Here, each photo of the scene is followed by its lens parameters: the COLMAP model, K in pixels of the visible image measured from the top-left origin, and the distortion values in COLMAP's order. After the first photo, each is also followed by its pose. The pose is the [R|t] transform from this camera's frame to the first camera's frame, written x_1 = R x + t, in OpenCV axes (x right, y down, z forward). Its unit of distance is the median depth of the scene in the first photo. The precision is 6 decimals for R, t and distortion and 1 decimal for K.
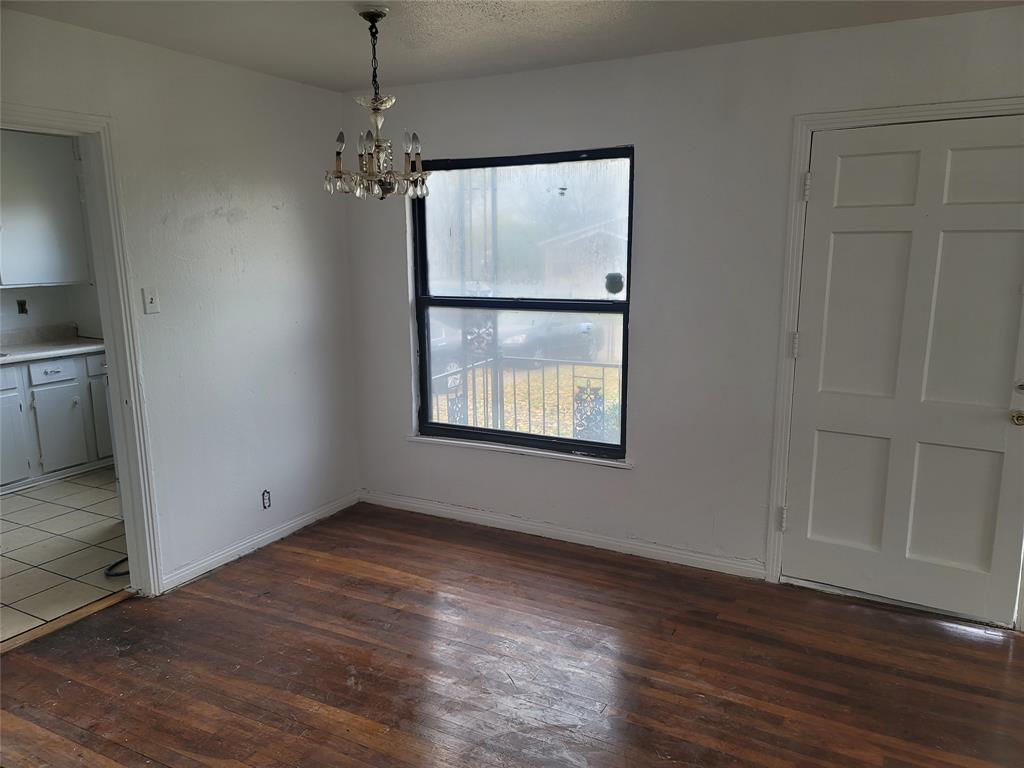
lens RADIAL K [[761.1, 0, 491.7], [0, 761.1, 383.8], [0, 0, 1]] dist [0.026237, -0.004534]
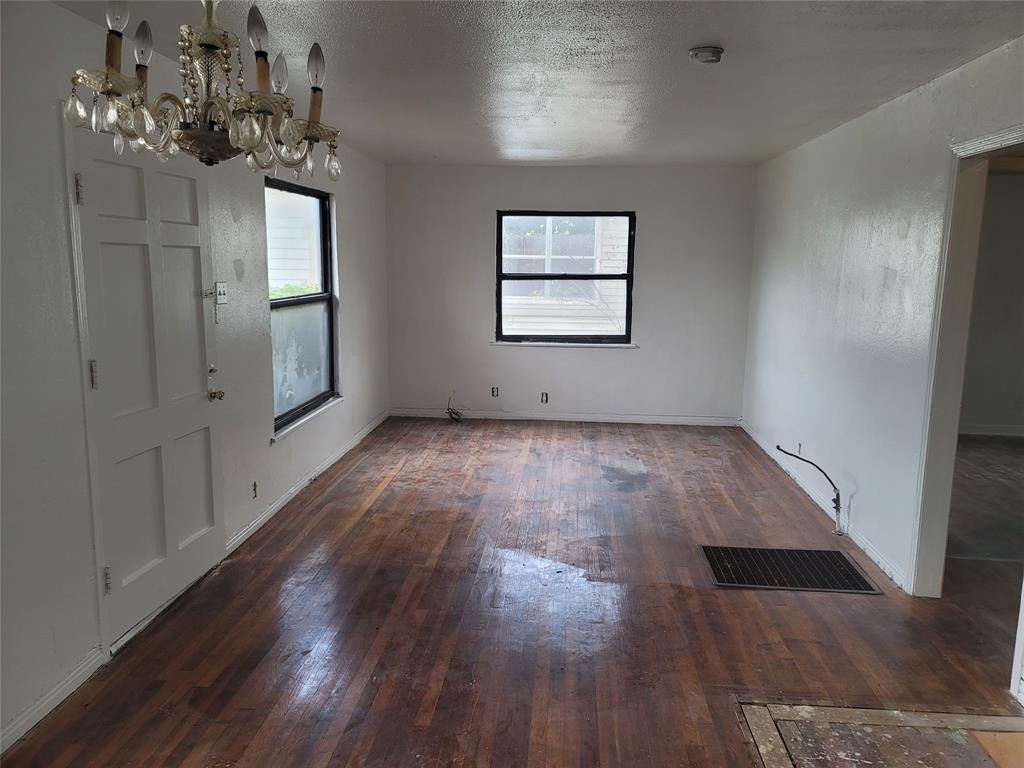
lens RADIAL K [[797.2, 0, 512.0], [0, 797.2, 384.0], [0, 0, 1]] dist [0.106868, -0.000714]
pose [[-0.441717, -0.147916, 0.884877, -0.628924], [0.145148, 0.961538, 0.233187, -0.191304], [-0.885335, 0.231441, -0.403258, 0.978574]]
